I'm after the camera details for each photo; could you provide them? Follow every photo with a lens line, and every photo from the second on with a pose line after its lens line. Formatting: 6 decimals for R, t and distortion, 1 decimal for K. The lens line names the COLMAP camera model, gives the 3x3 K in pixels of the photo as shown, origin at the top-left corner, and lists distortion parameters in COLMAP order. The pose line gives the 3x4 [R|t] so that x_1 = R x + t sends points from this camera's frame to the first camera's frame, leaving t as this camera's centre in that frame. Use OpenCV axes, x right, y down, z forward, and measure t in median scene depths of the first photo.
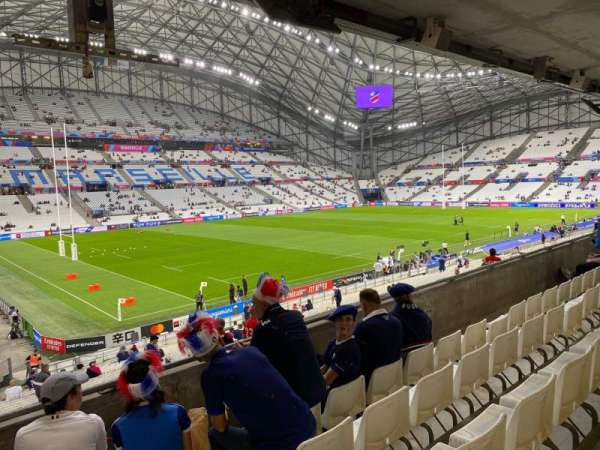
lens RADIAL K [[460.6, 0, 298.8], [0, 460.6, 227.0], [0, 0, 1]] dist [0.020571, -0.009577]
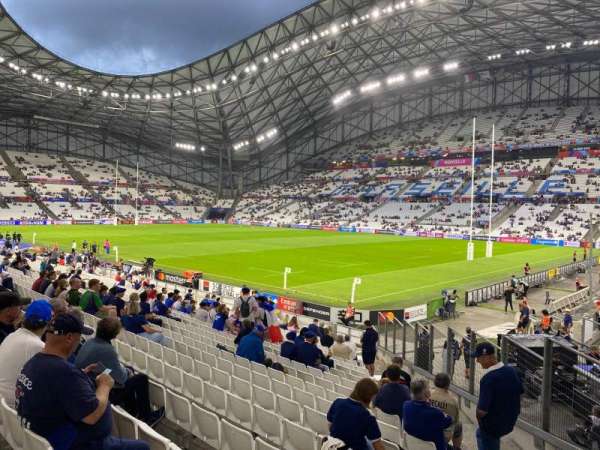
lens RADIAL K [[459.8, 0, 296.9], [0, 459.8, 224.8], [0, 0, 1]] dist [0.039500, -0.045001]
pose [[0.078785, 0.077241, -0.993895, 0.564973], [-0.125152, 0.989872, 0.067008, -0.058845], [0.989004, 0.119109, 0.087654, 0.562780]]
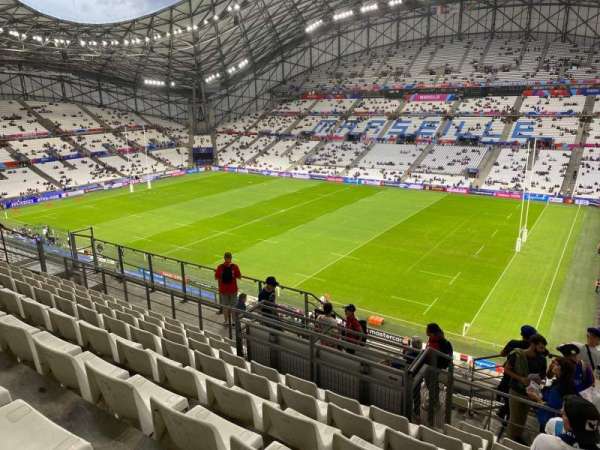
lens RADIAL K [[460.6, 0, 298.8], [0, 460.6, 227.0], [0, 0, 1]] dist [0.020571, -0.009577]
pose [[0.251921, 0.296134, -0.921325, 0.587751], [-0.085926, 0.955115, 0.283500, -0.152288], [0.963925, 0.007746, 0.266059, 0.407554]]
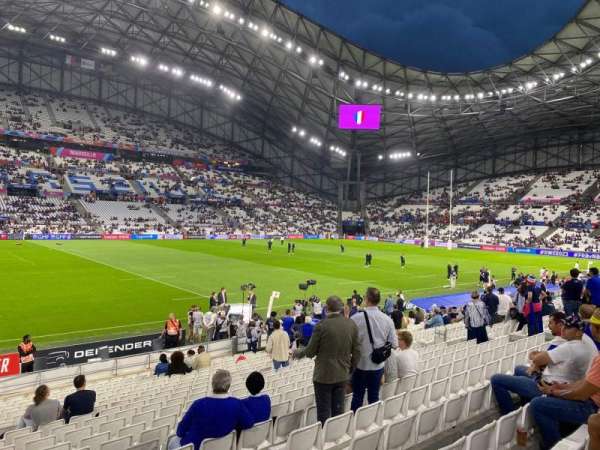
lens RADIAL K [[459.4, 0, 300.0], [0, 459.4, 225.0], [0, 0, 1]] dist [0.019693, -0.005254]
pose [[0.996935, 0.076466, -0.016526, 0.072719], [-0.077554, 0.993738, -0.080442, 0.002922], [0.010271, 0.081477, 0.996622, 0.125936]]
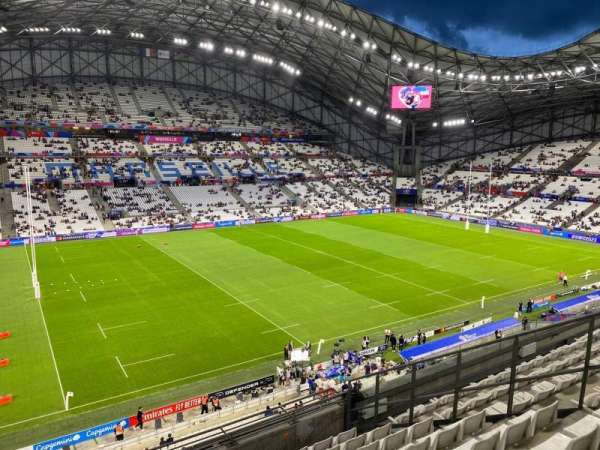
lens RADIAL K [[460.6, 0, 298.8], [0, 460.6, 227.0], [0, 0, 1]] dist [0.020571, -0.009577]
pose [[0.986802, 0.071885, -0.145103, 0.084330], [-0.060918, 0.995038, 0.078664, -0.072090], [0.150038, -0.068786, 0.986285, 0.021328]]
